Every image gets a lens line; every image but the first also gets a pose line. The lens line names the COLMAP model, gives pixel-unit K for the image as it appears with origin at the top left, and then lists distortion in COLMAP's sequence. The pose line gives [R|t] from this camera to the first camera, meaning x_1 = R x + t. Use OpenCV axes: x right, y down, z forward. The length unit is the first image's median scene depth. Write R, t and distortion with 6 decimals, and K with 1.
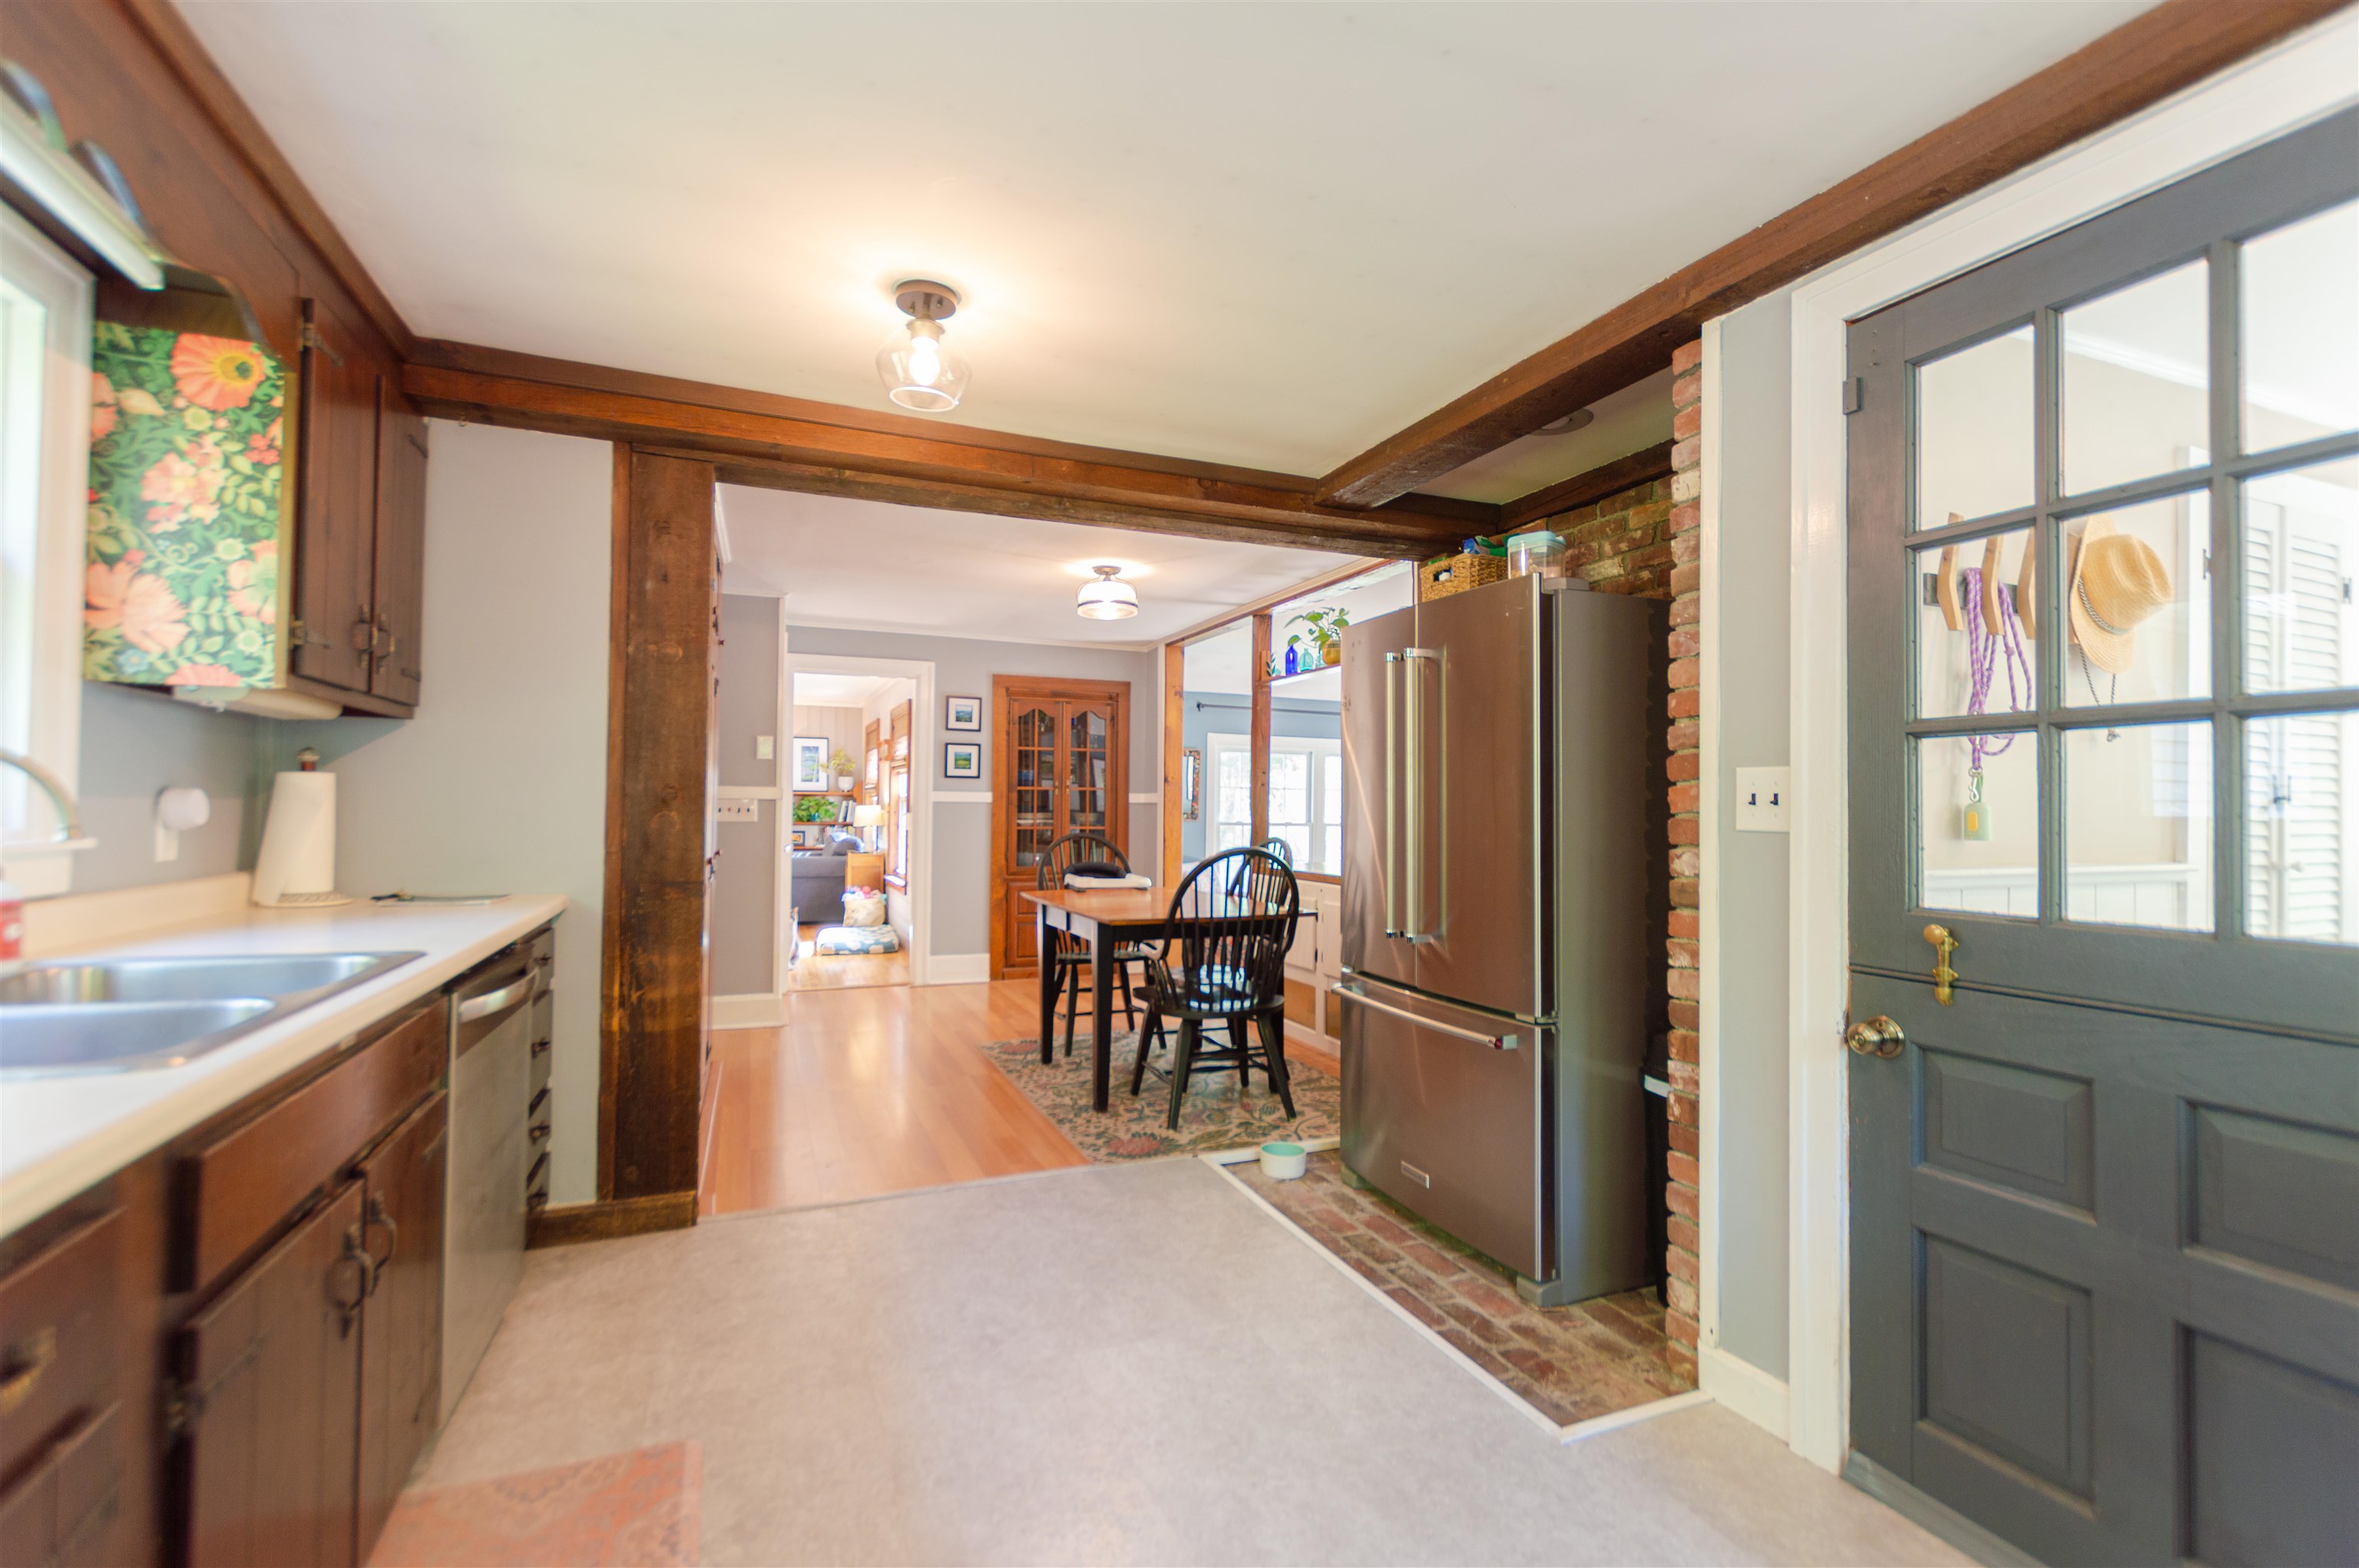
lens RADIAL K [[1030.7, 0, 1176.6], [0, 1030.7, 785.7], [0, 0, 1]] dist [0.013644, -0.007846]
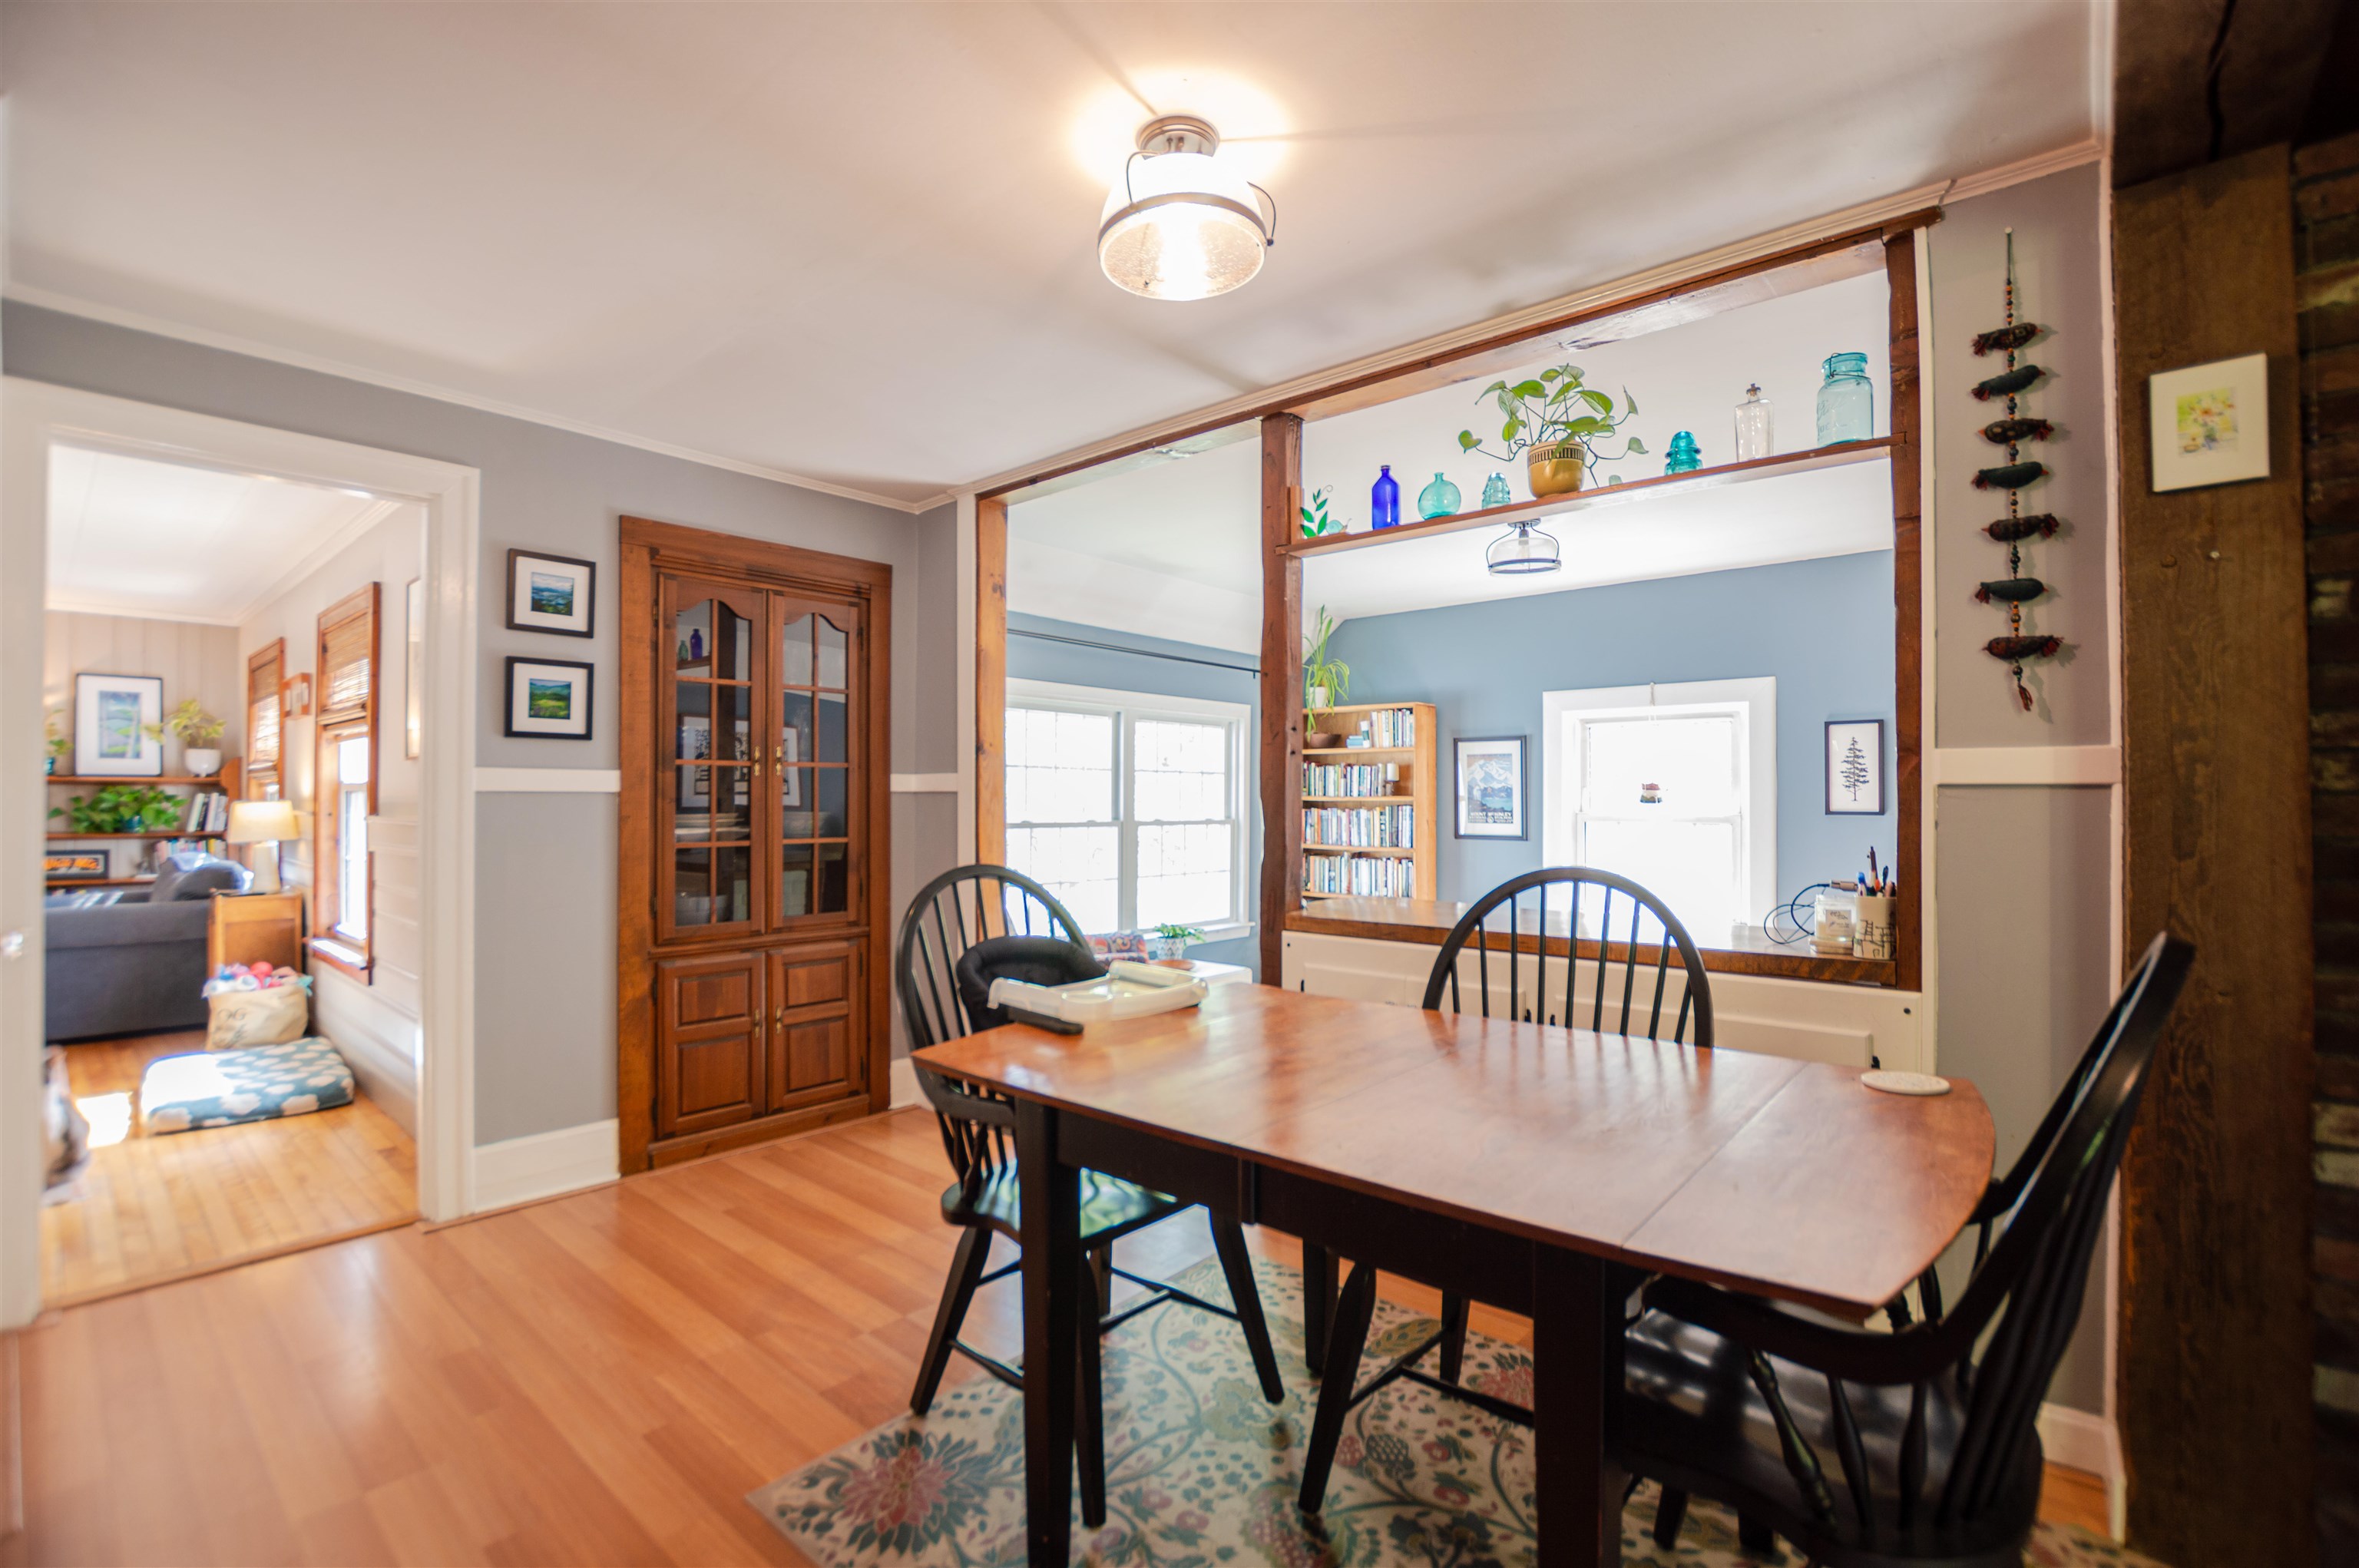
lens RADIAL K [[1061.1, 0, 1179.5], [0, 1061.1, 784.0], [0, 0, 1]] dist [-0.028164, 0.000950]
pose [[0.898491, -0.004249, 0.438971, -0.134944], [0.000328, 0.999959, 0.009006, 0.006950], [-0.438992, -0.007948, 0.898456, 0.392042]]
